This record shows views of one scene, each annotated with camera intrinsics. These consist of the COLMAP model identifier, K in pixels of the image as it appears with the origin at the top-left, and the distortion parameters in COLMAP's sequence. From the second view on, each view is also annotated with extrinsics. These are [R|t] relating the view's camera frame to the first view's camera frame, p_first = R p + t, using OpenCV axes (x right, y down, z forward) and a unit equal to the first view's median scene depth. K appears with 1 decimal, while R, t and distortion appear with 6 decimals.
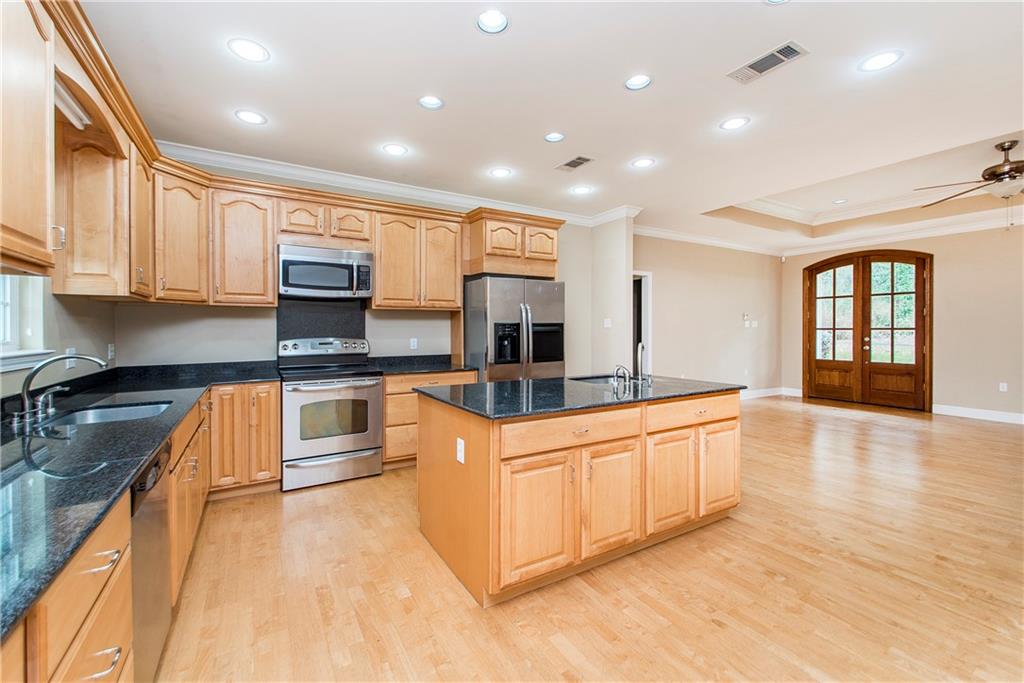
lens RADIAL K [[415.7, 0, 480.0], [0, 415.7, 328.9], [0, 0, 1]] dist [0.012248, -0.000206]
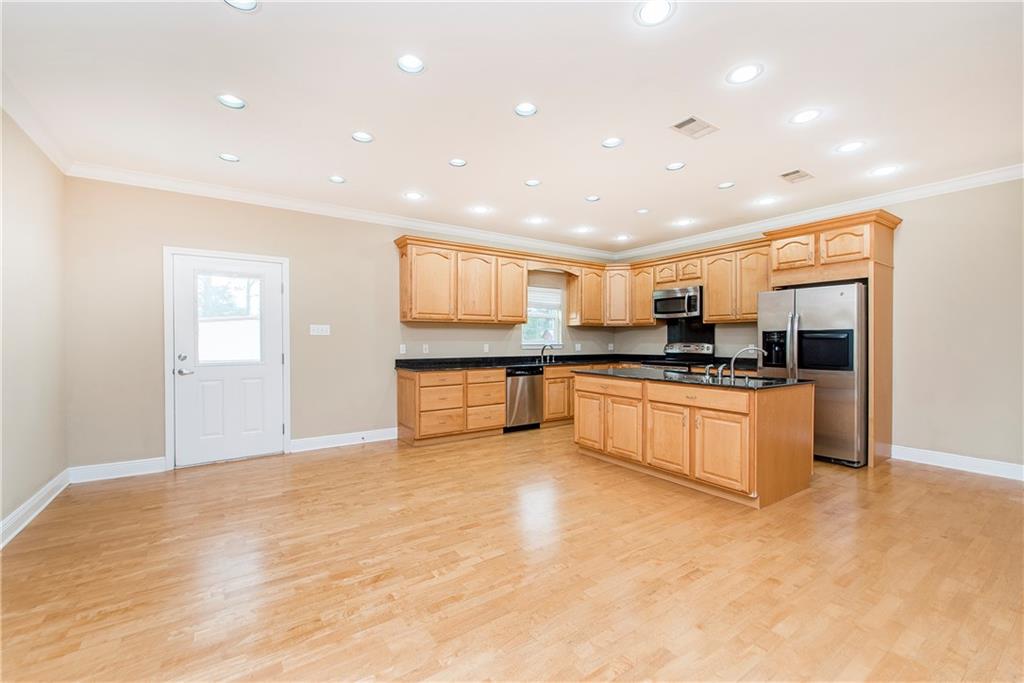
lens RADIAL K [[415.7, 0, 519.3], [0, 415.7, 341.7], [0, 0, 1]] dist [0.012248, -0.000206]
pose [[0.104953, 0.006562, -0.994456, 1.114900], [-0.001254, 0.999978, 0.006466, 0.008467], [0.994476, 0.000569, 0.104959, 0.193249]]
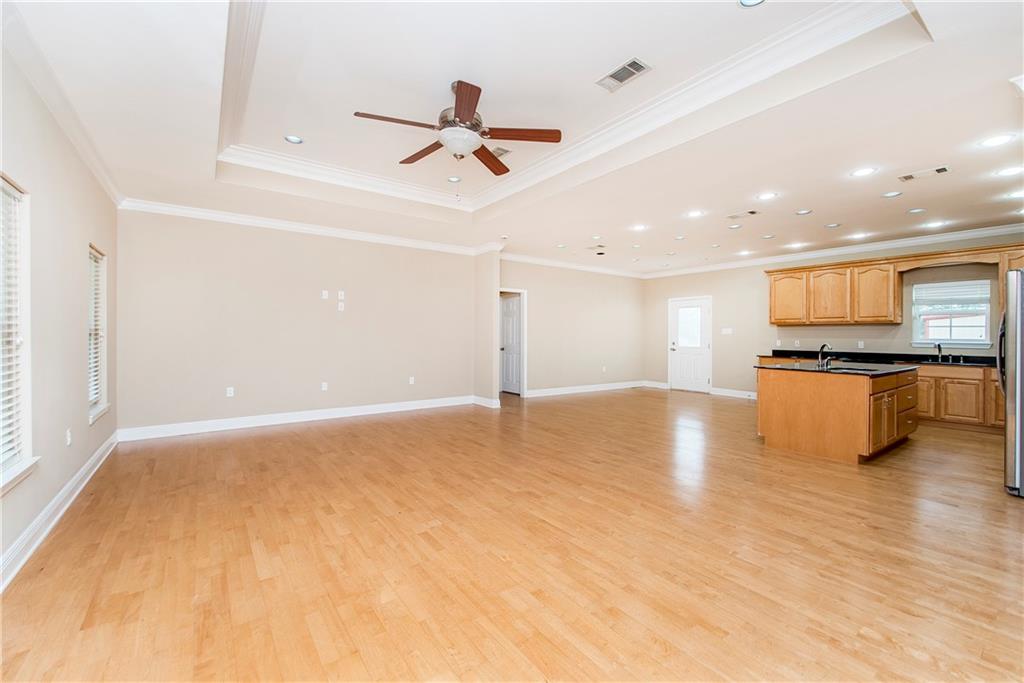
lens RADIAL K [[415.7, 0, 507.5], [0, 415.7, 335.6], [0, 0, 1]] dist [0.012248, -0.000206]
pose [[-0.991608, -0.005791, -0.129148, 1.296497], [-0.006182, 0.999977, 0.002622, 0.007435], [0.129130, 0.003398, -0.991622, 1.778734]]
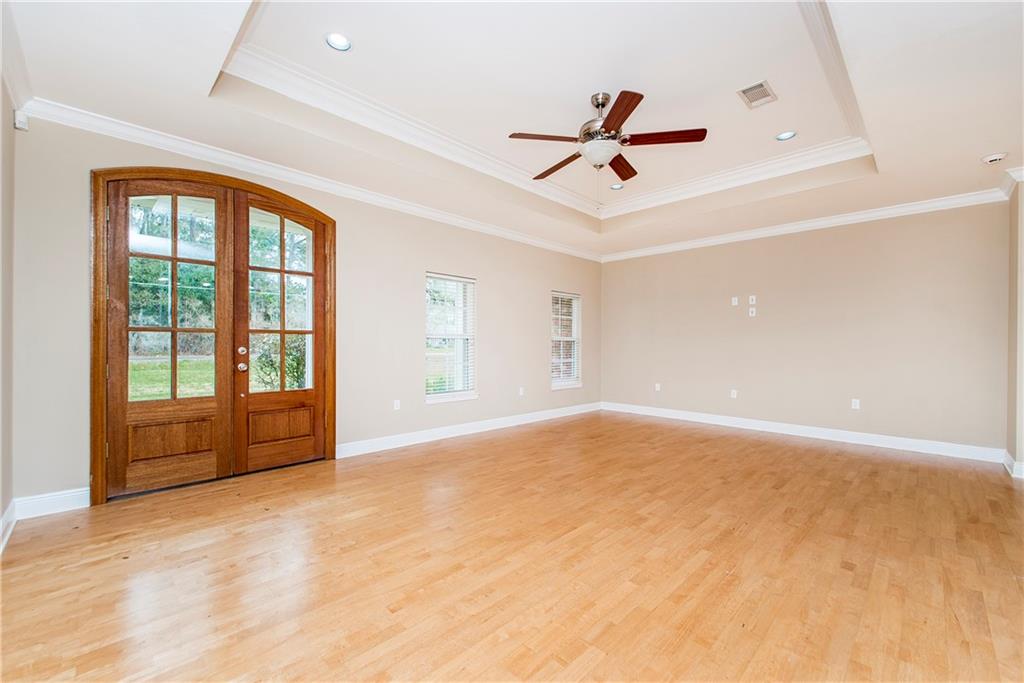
lens RADIAL K [[415.7, 0, 514.5], [0, 415.7, 348.9], [0, 0, 1]] dist [0.012248, -0.000206]
pose [[-0.285343, -0.008504, 0.958388, 0.538994], [-0.005080, 0.999960, 0.007360, 0.028874], [-0.958412, -0.002768, -0.285375, 1.376883]]
